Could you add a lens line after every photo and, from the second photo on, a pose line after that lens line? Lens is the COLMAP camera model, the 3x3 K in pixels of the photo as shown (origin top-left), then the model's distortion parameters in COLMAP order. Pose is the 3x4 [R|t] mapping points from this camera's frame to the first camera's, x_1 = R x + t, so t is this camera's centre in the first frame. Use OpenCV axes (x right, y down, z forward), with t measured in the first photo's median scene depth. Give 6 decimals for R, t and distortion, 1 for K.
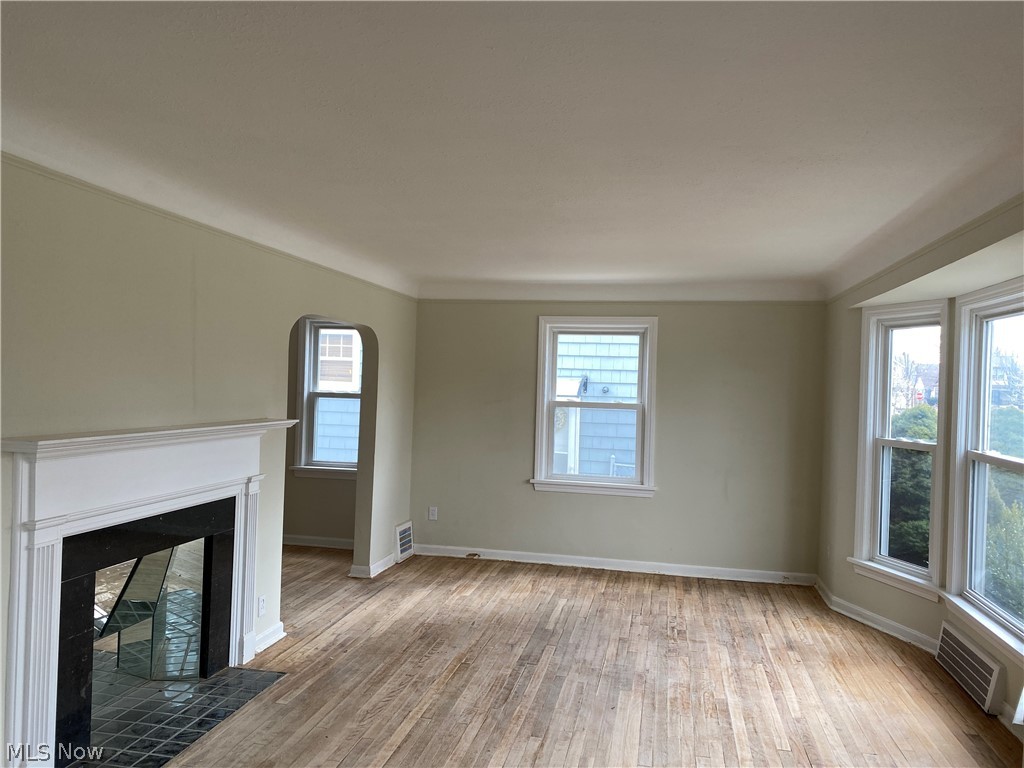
lens RADIAL K [[783.9, 0, 512.0], [0, 783.9, 384.0], [0, 0, 1]] dist [0.066343, -0.096228]
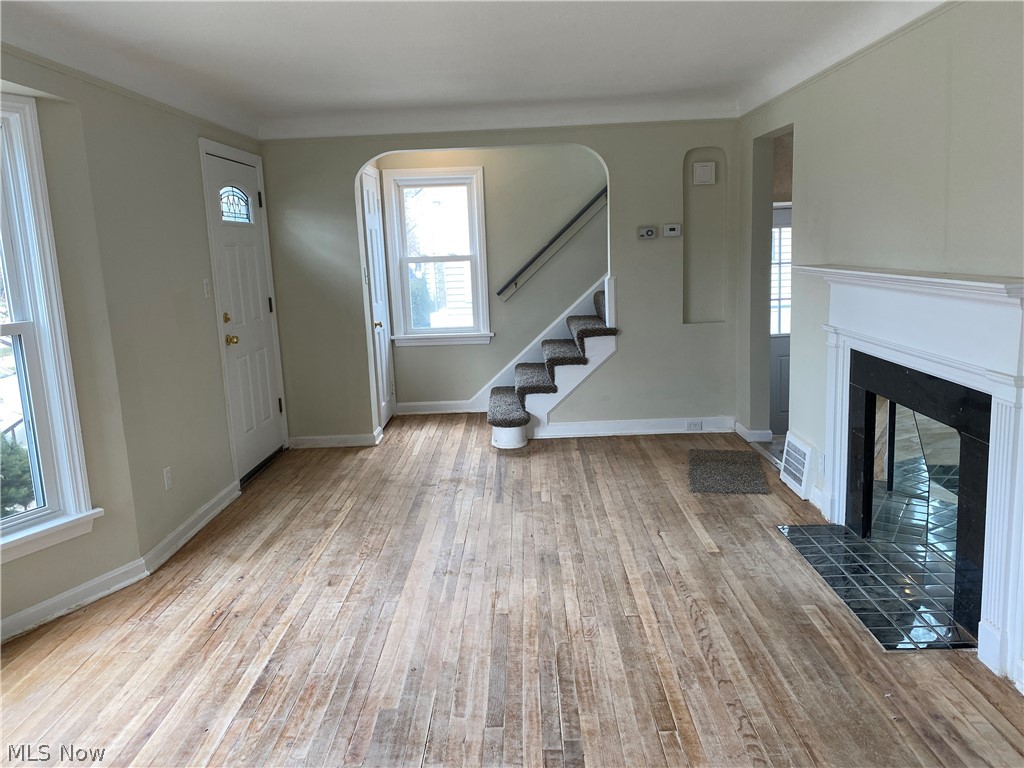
lens RADIAL K [[783.9, 0, 512.0], [0, 783.9, 384.0], [0, 0, 1]] dist [0.066343, -0.096228]
pose [[-0.982445, 0.042305, -0.181695, 0.161493], [0.010599, 0.985033, 0.172039, 0.020234], [0.186254, 0.167093, -0.968189, 1.701490]]
